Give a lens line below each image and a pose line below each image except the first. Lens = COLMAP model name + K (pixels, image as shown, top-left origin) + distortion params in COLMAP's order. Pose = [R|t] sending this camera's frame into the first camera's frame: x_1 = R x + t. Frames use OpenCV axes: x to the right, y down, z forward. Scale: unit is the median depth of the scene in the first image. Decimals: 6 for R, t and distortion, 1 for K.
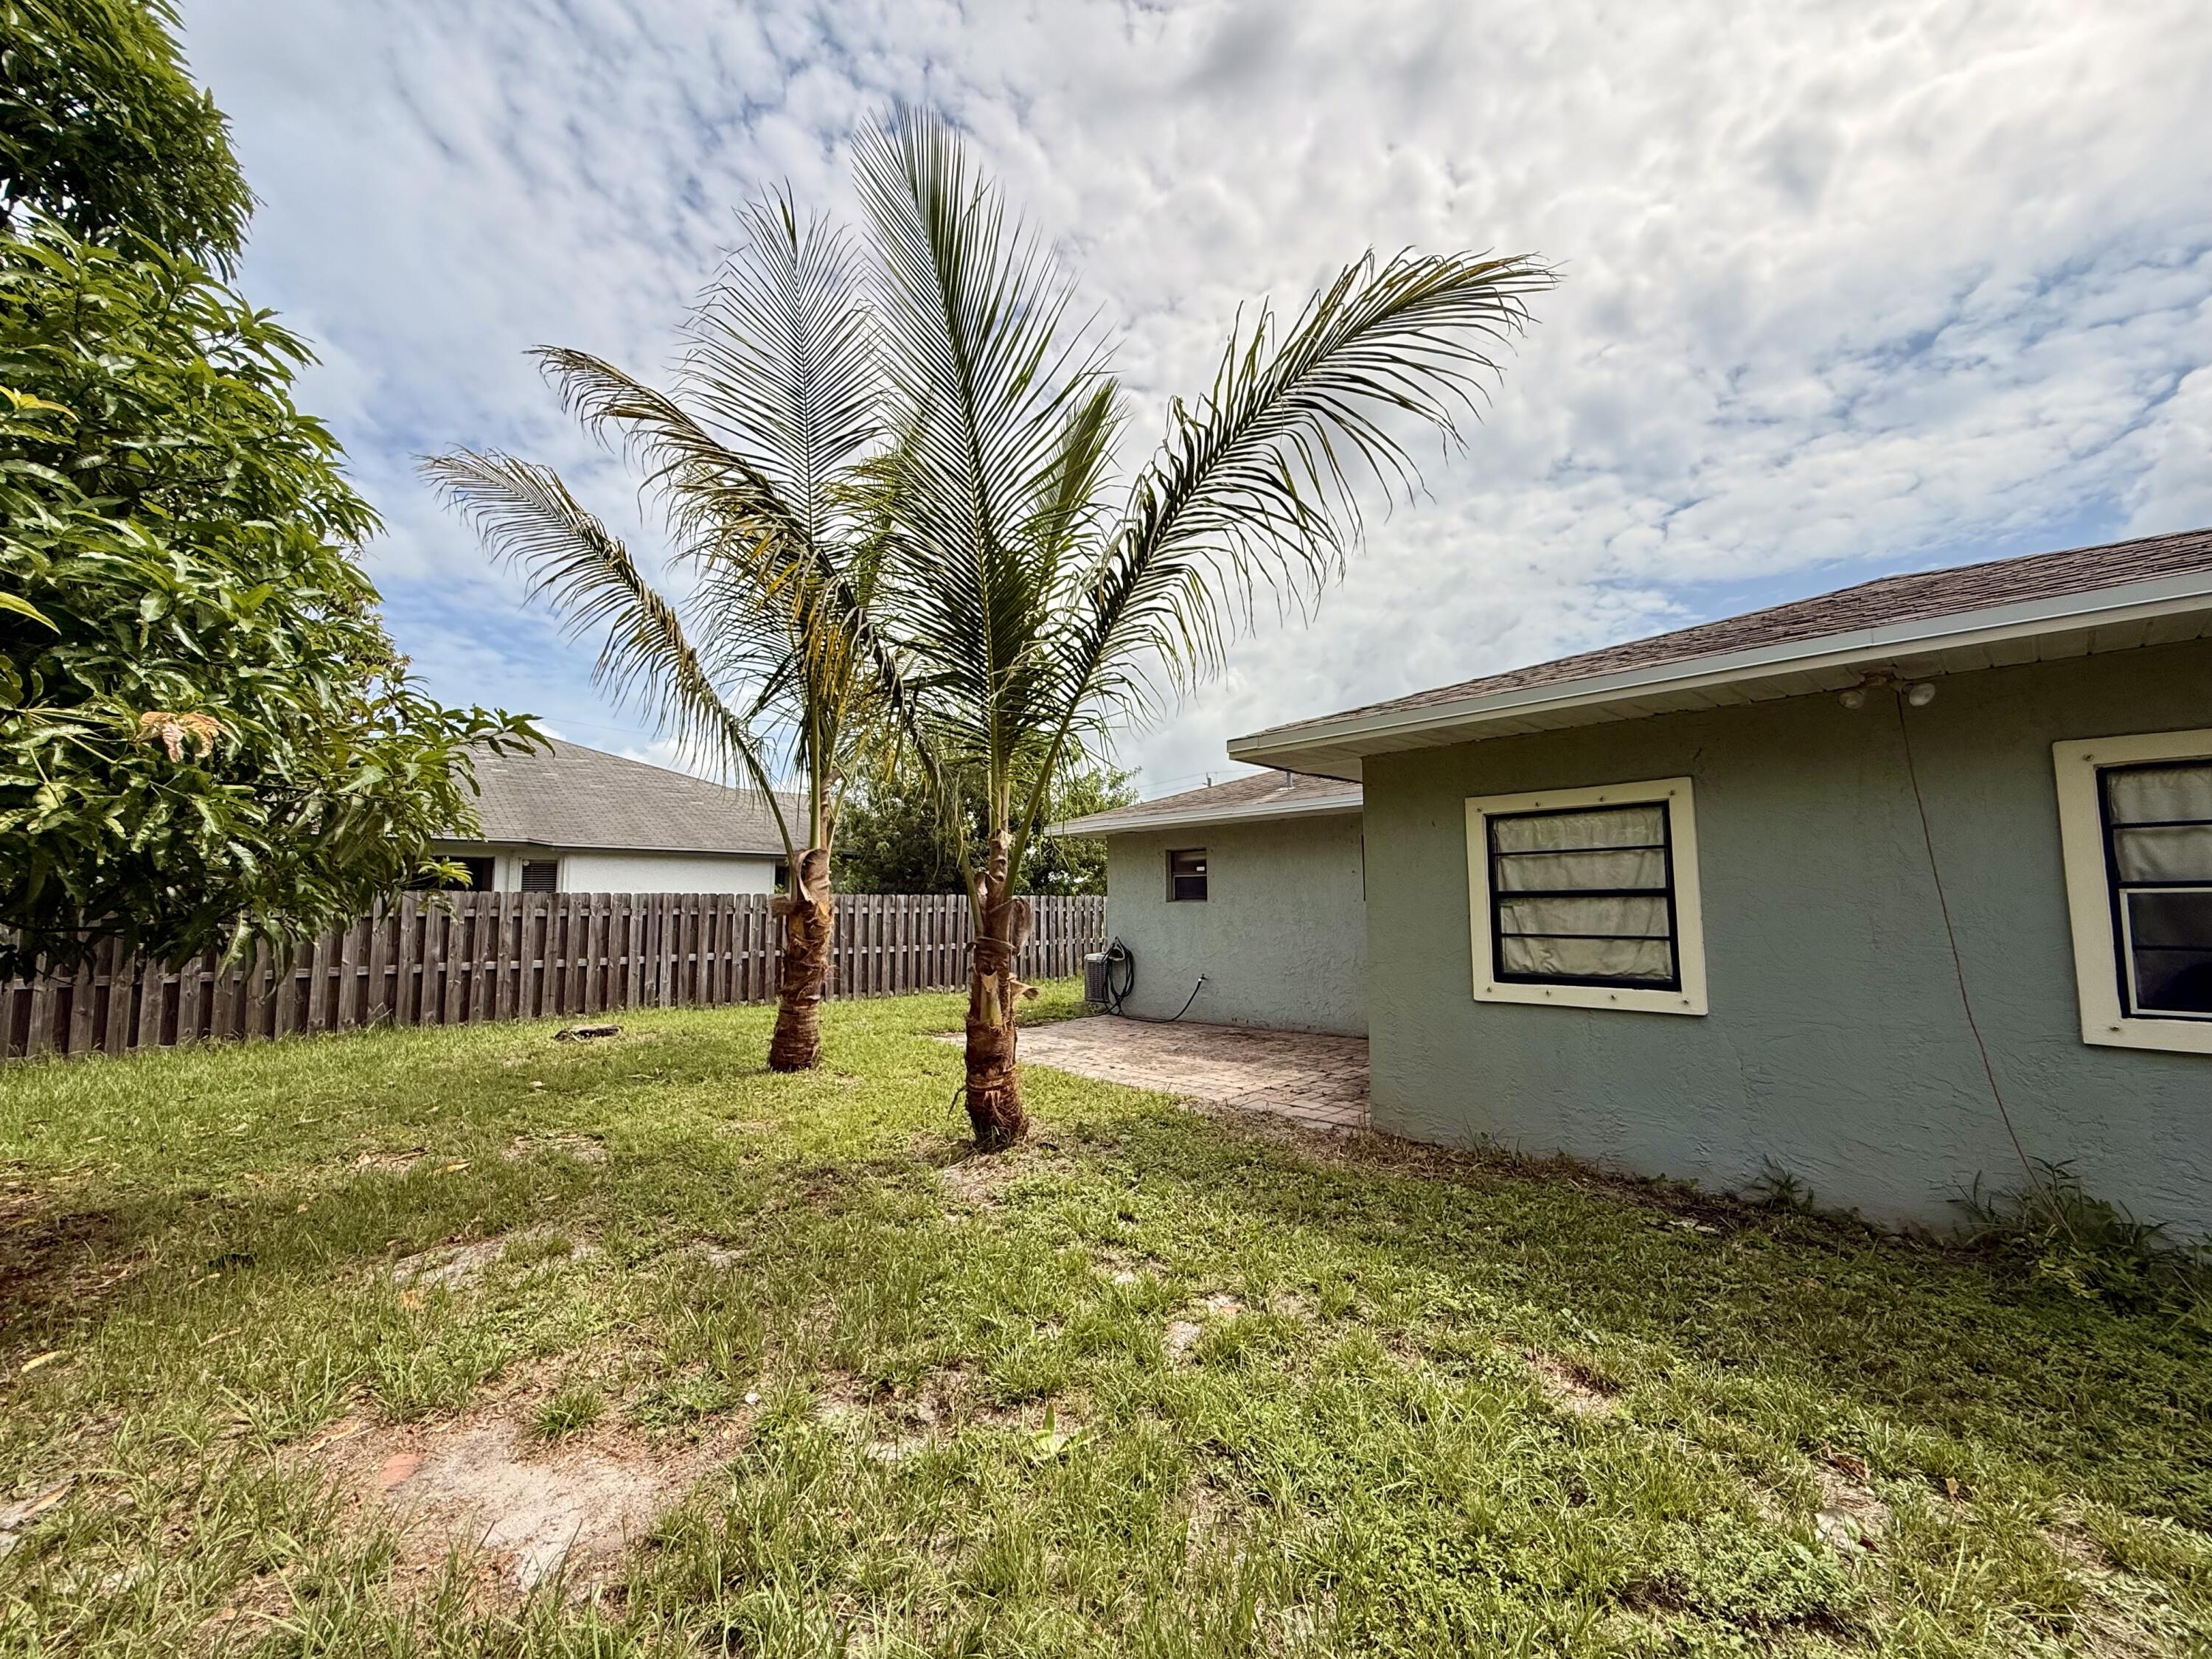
lens RADIAL K [[881.8, 0, 1096.3], [0, 881.8, 820.5], [0, 0, 1]] dist [0.000605, 0.000085]
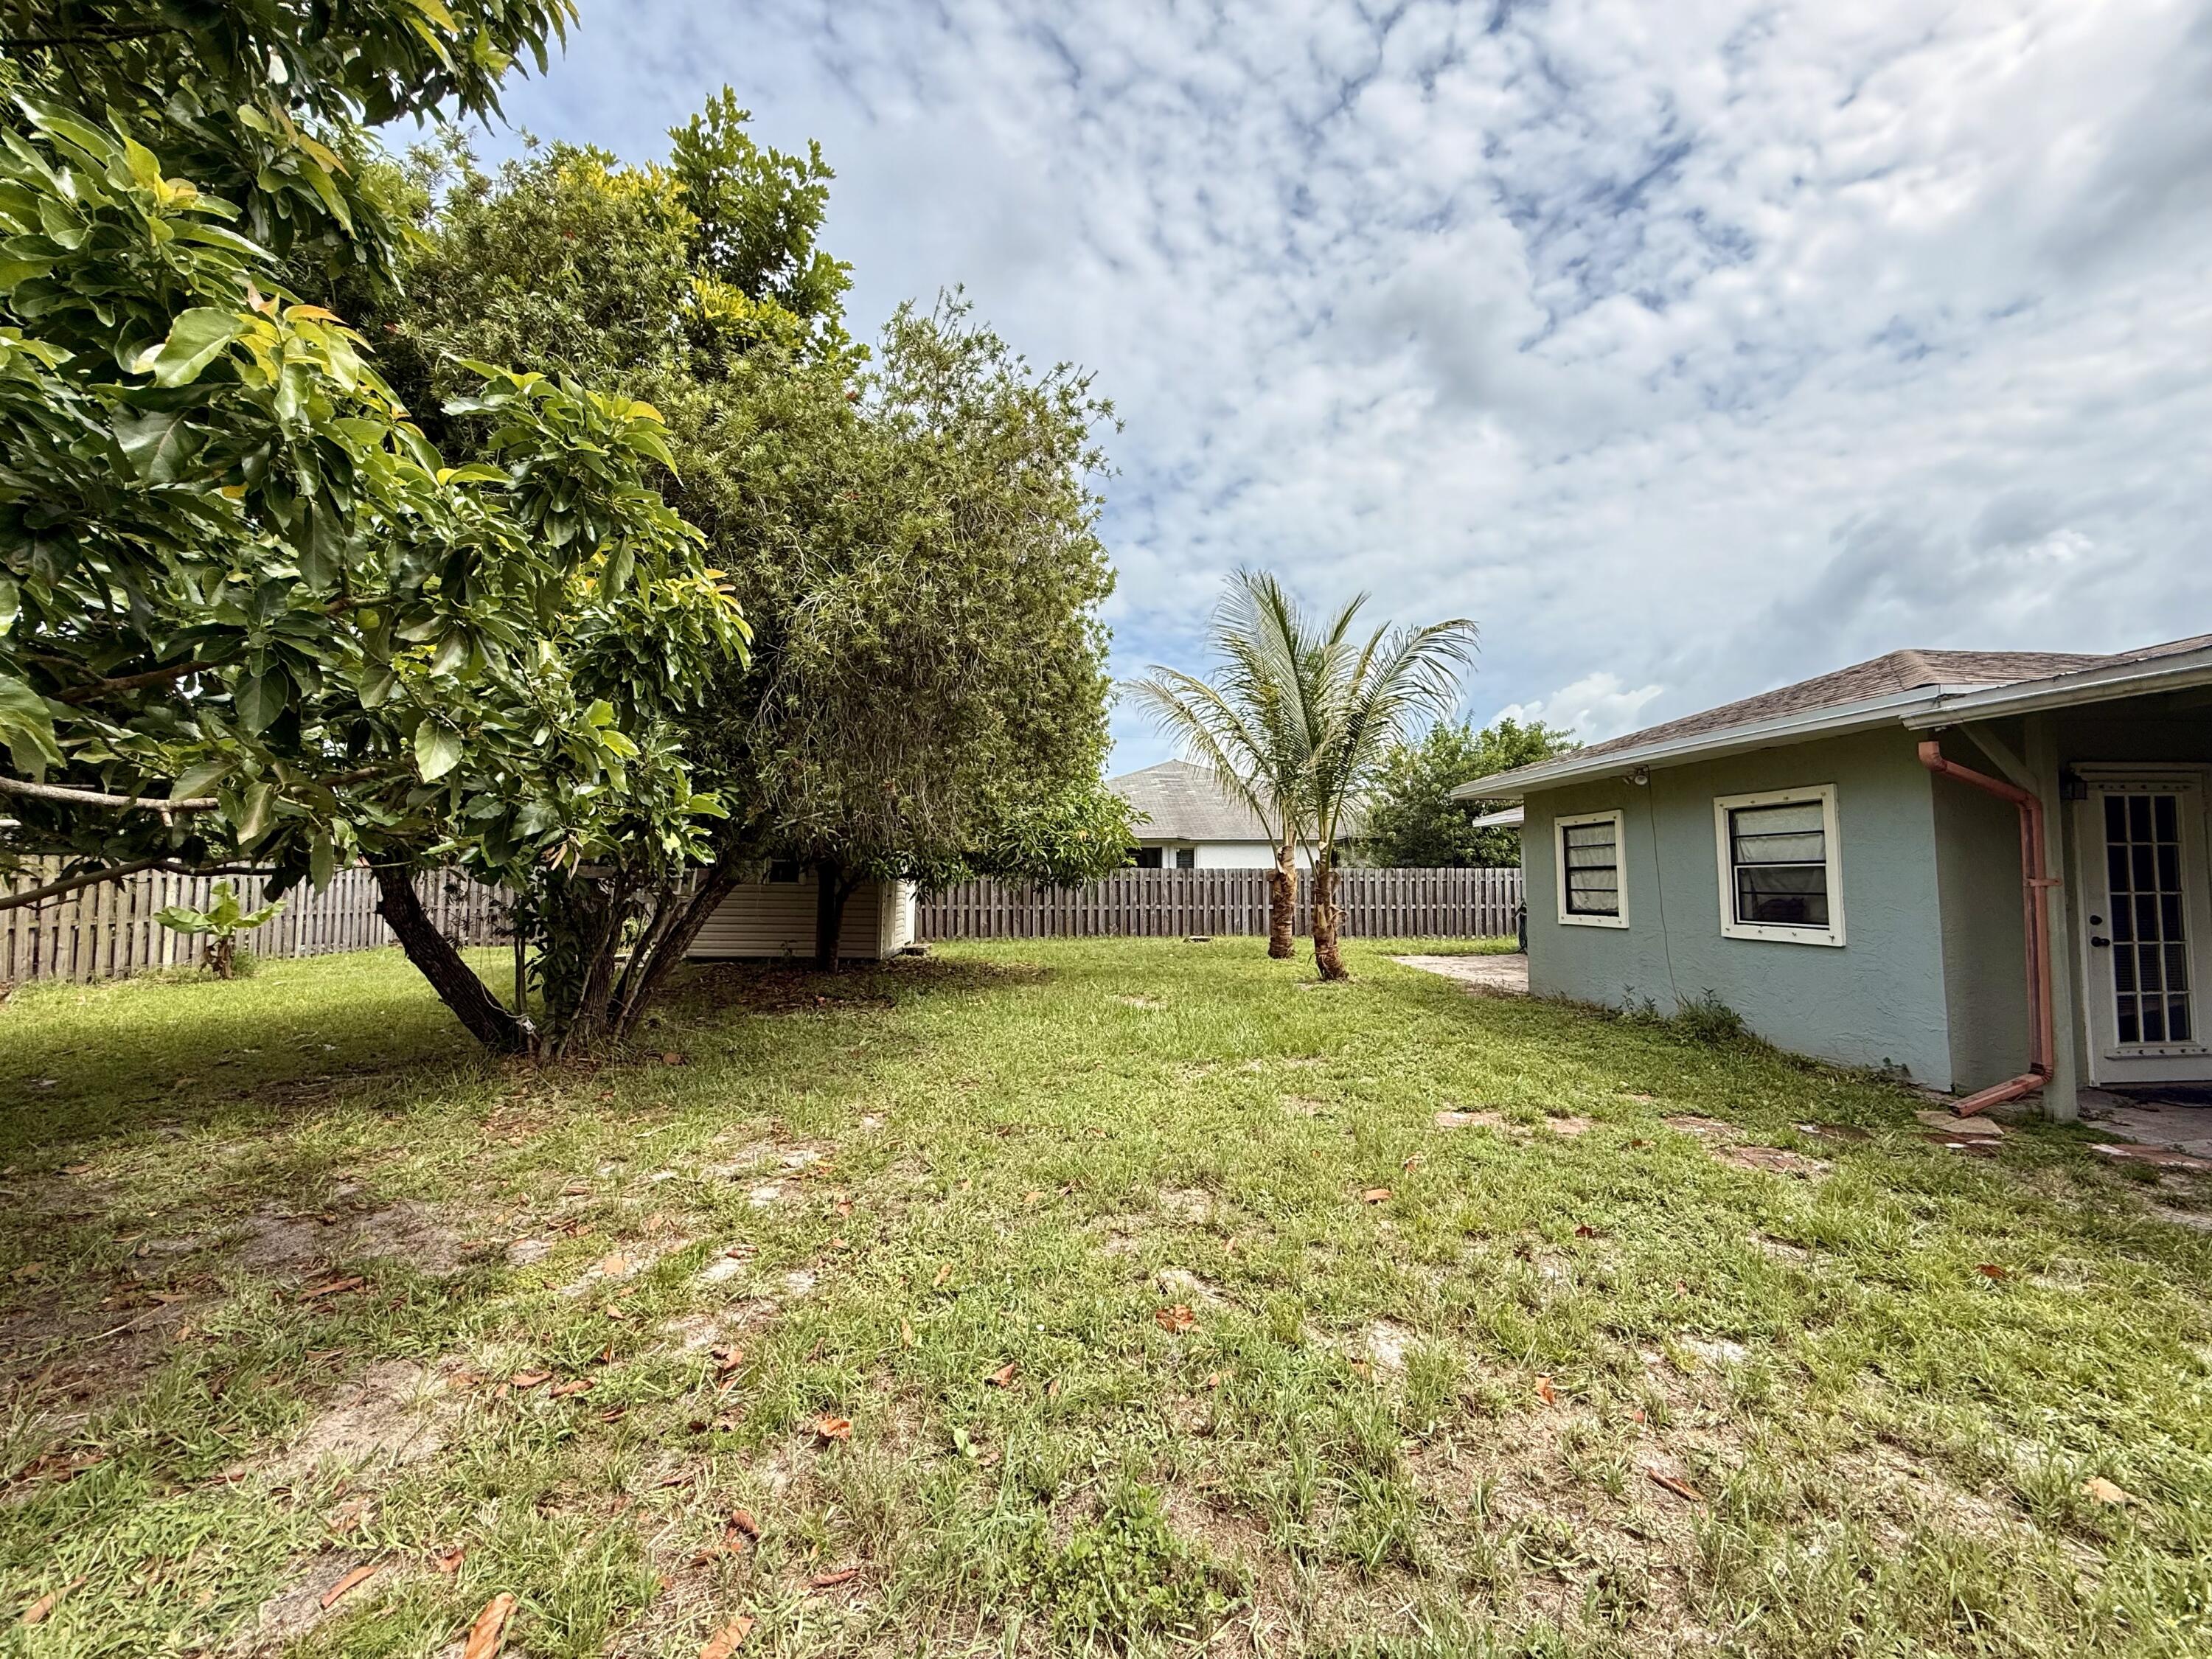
lens RADIAL K [[881.8, 0, 1103.7], [0, 881.8, 829.4], [0, 0, 1]] dist [0.000605, 0.000085]
pose [[0.773358, -0.033116, -0.633104, 0.463966], [0.059268, 0.998038, 0.020193, -0.051572], [0.631193, -0.053139, 0.773803, -0.576832]]
